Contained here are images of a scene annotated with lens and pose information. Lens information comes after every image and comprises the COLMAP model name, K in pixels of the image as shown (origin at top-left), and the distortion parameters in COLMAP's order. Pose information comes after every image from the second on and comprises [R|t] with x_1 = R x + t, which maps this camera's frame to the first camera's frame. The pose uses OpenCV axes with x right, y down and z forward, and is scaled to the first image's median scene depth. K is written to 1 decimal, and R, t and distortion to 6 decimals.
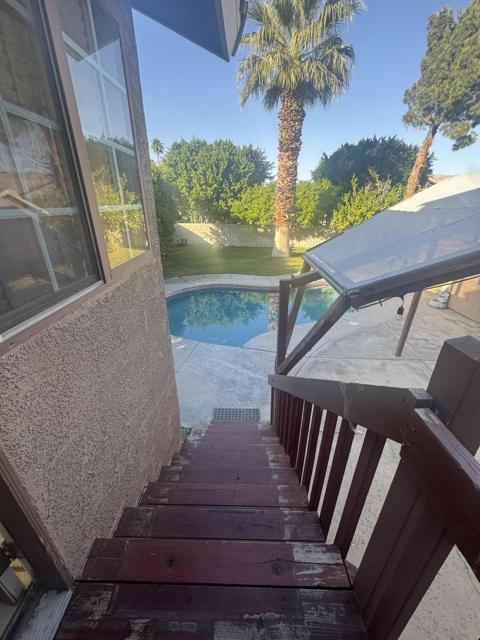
lens RADIAL K [[257.3, 0, 240.6], [0, 257.3, 322.8], [0, 0, 1]] dist [-0.003743, 0.000597]
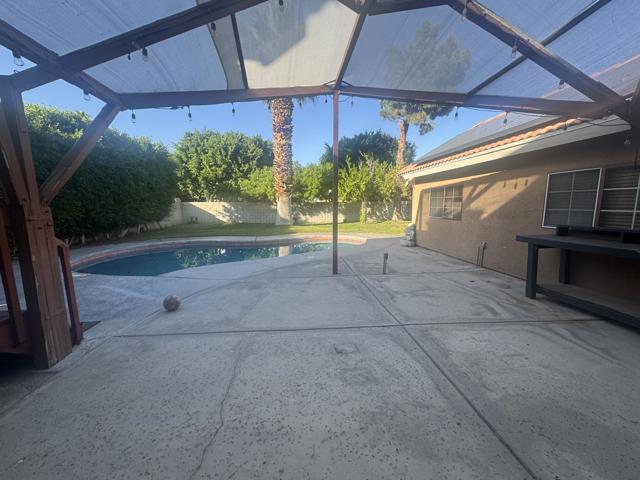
lens RADIAL K [[257.3, 0, 321.2], [0, 257.3, 240.6], [0, 0, 1]] dist [-0.003743, 0.000597]
pose [[0.991612, -0.032854, 0.125002, 0.155613], [0.068214, 0.954516, -0.290252, 0.093412], [-0.109780, 0.296344, 0.948751, 0.041951]]
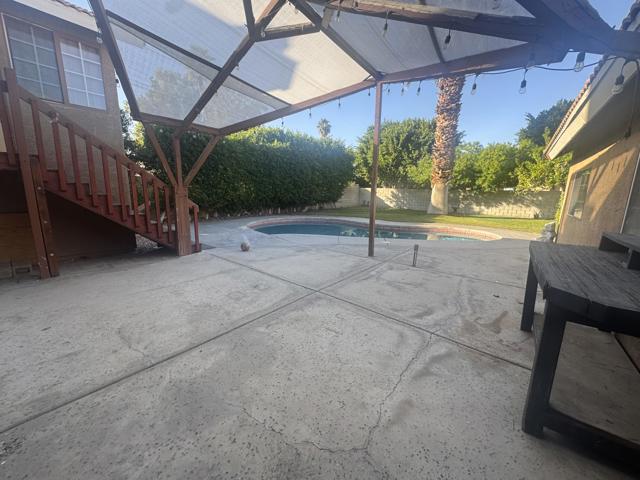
lens RADIAL K [[257.3, 0, 320.4], [0, 257.3, 240.5], [0, 0, 1]] dist [-0.003743, 0.000597]
pose [[0.800933, 0.122346, -0.586121, 0.347454], [-0.265227, 0.950118, -0.164106, 0.095677], [0.536807, 0.286893, 0.793430, 0.040941]]
